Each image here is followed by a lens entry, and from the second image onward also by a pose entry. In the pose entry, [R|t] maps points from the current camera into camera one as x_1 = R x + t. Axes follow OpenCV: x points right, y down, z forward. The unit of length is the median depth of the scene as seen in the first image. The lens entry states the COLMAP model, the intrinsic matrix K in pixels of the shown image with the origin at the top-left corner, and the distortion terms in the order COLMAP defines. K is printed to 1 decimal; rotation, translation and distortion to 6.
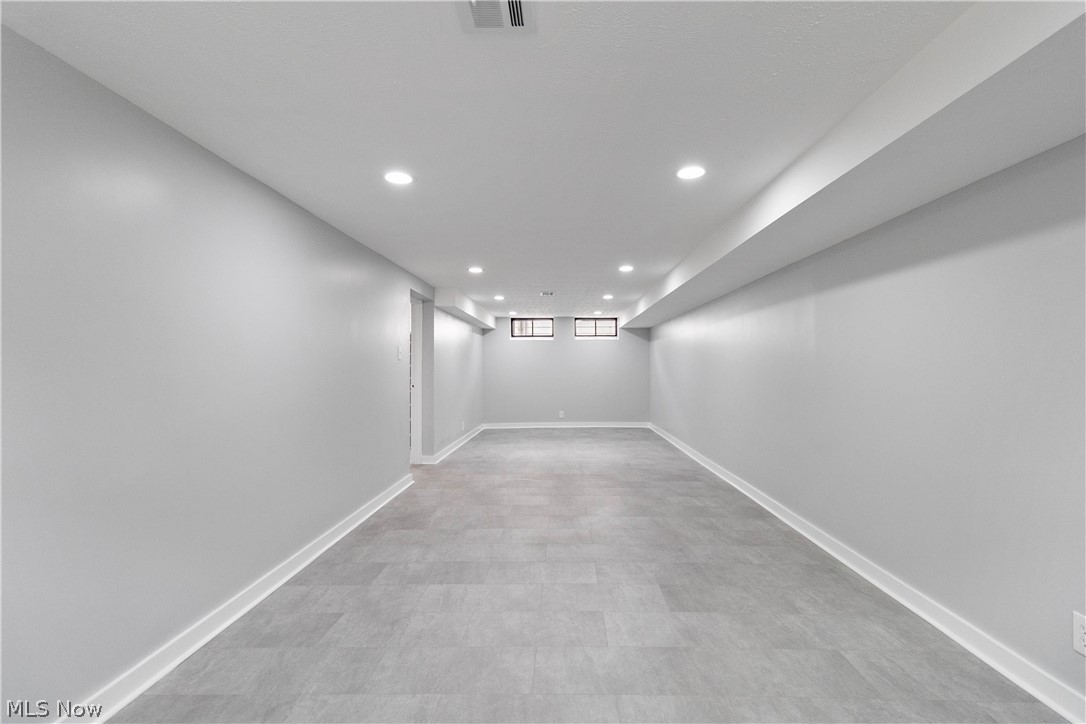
lens RADIAL K [[509.3, 0, 543.2], [0, 509.3, 359.0], [0, 0, 1]] dist [-0.003405, 0.001862]
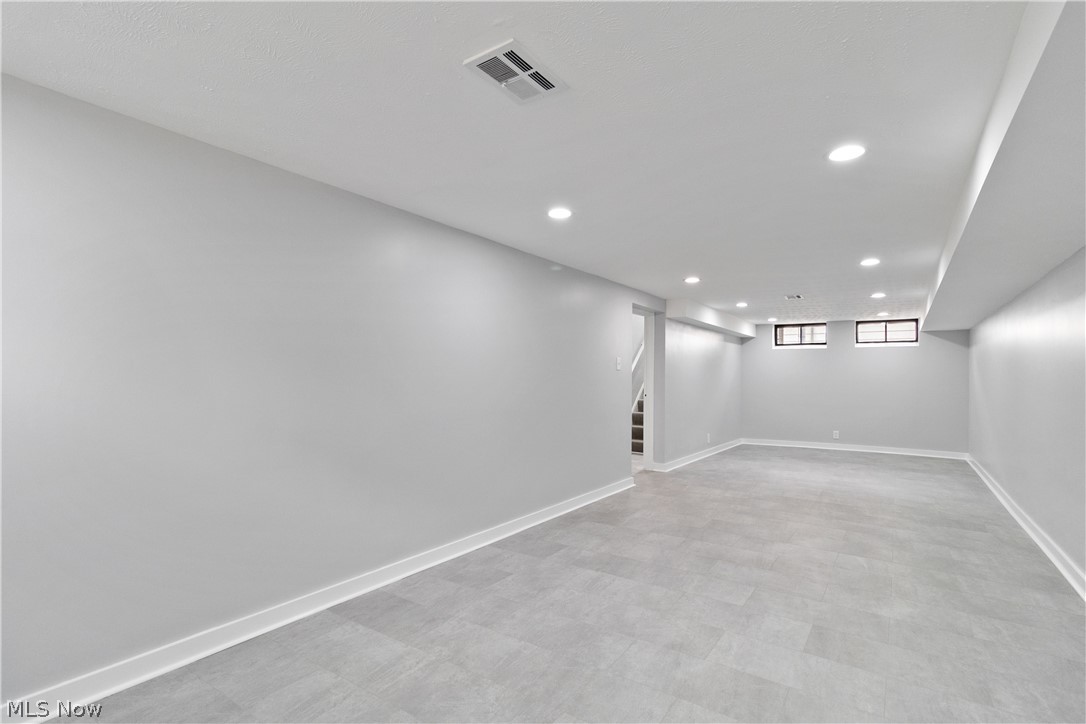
lens RADIAL K [[509.3, 0, 528.4], [0, 509.3, 372.5], [0, 0, 1]] dist [-0.003405, 0.001862]
pose [[0.830751, 0.005791, -0.556615, 0.128720], [-0.002671, 0.999976, 0.006417, 0.000082], [0.556638, -0.003844, 0.830746, -0.003969]]
